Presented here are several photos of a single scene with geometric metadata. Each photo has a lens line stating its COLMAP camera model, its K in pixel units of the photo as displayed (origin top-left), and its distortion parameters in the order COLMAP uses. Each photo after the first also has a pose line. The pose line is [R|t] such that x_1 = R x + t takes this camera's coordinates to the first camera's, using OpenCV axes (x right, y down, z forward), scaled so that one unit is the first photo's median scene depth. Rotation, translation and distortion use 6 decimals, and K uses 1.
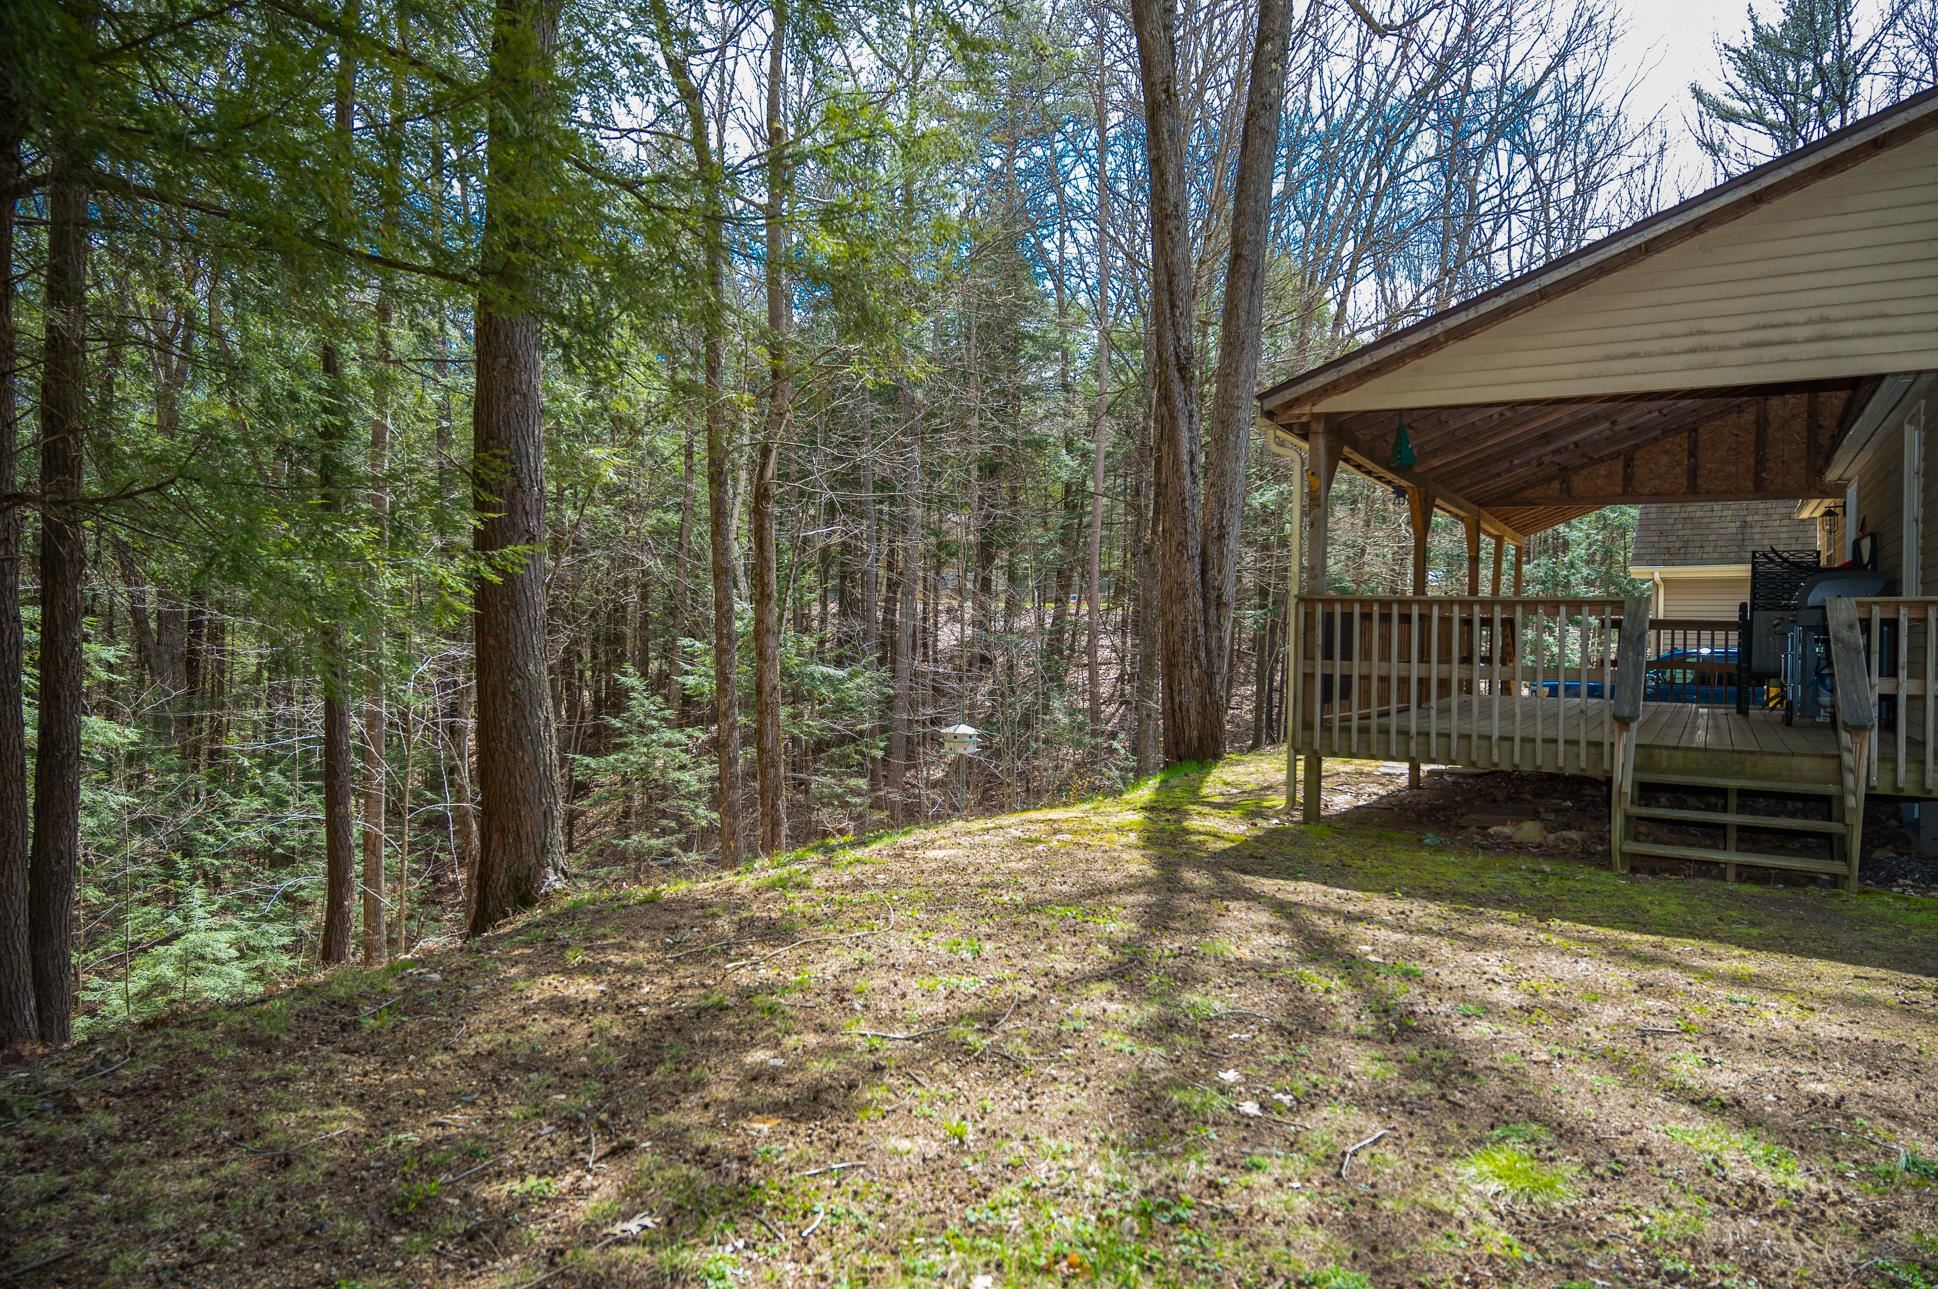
lens RADIAL K [[1292.8, 0, 969.0], [0, 1292.8, 644.5], [0, 0, 1]] dist [-0.001150, 0.000516]
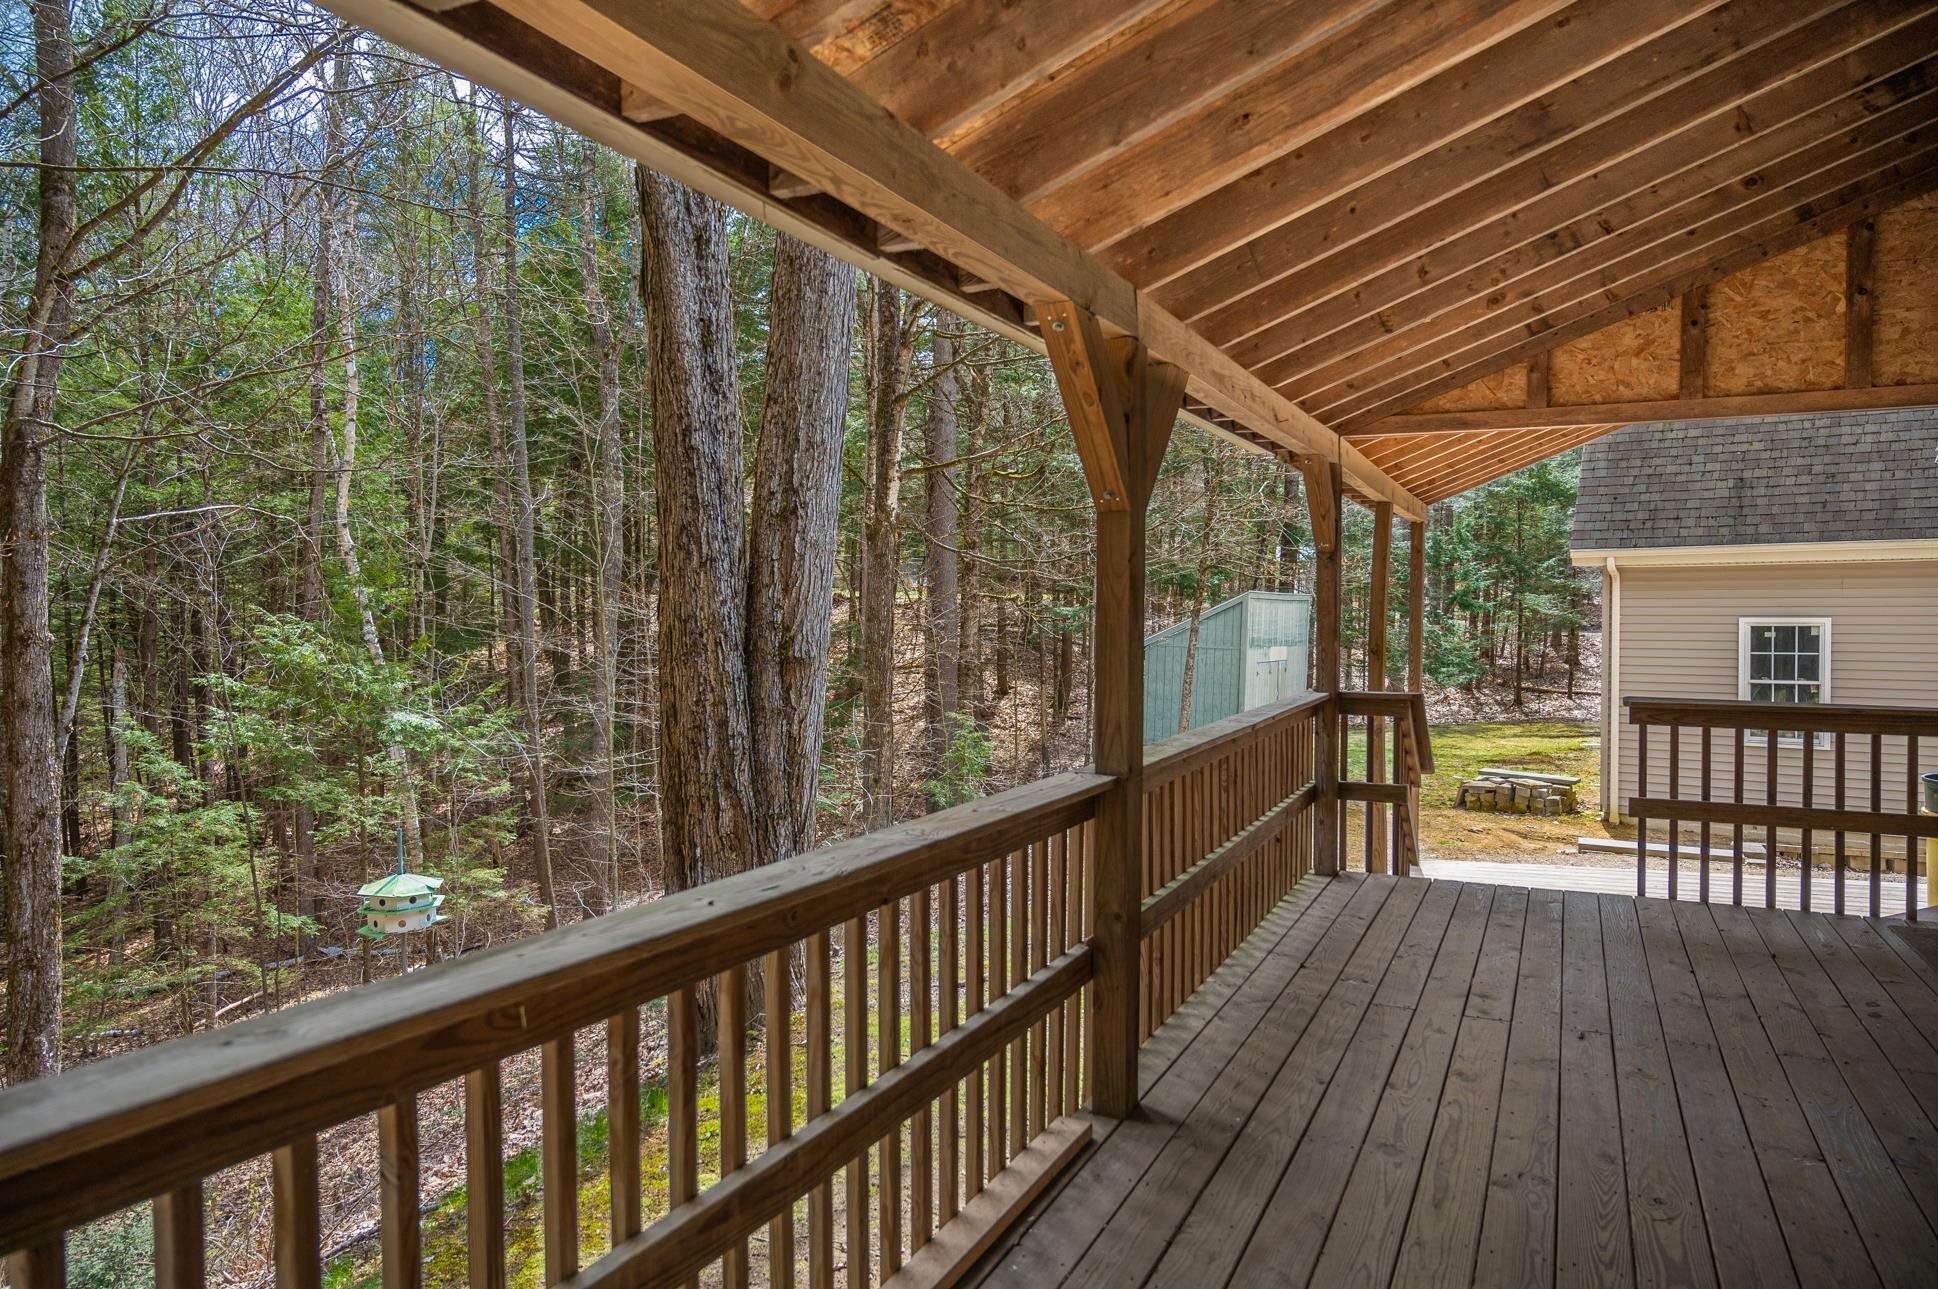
lens RADIAL K [[1292.8, 0, 969.0], [0, 1292.8, 644.5], [0, 0, 1]] dist [-0.001150, 0.000516]
pose [[0.995979, -0.023371, 0.086481, 0.221271], [0.022047, 0.999625, 0.016240, -0.043929], [-0.086828, -0.014268, 0.996121, 0.551693]]
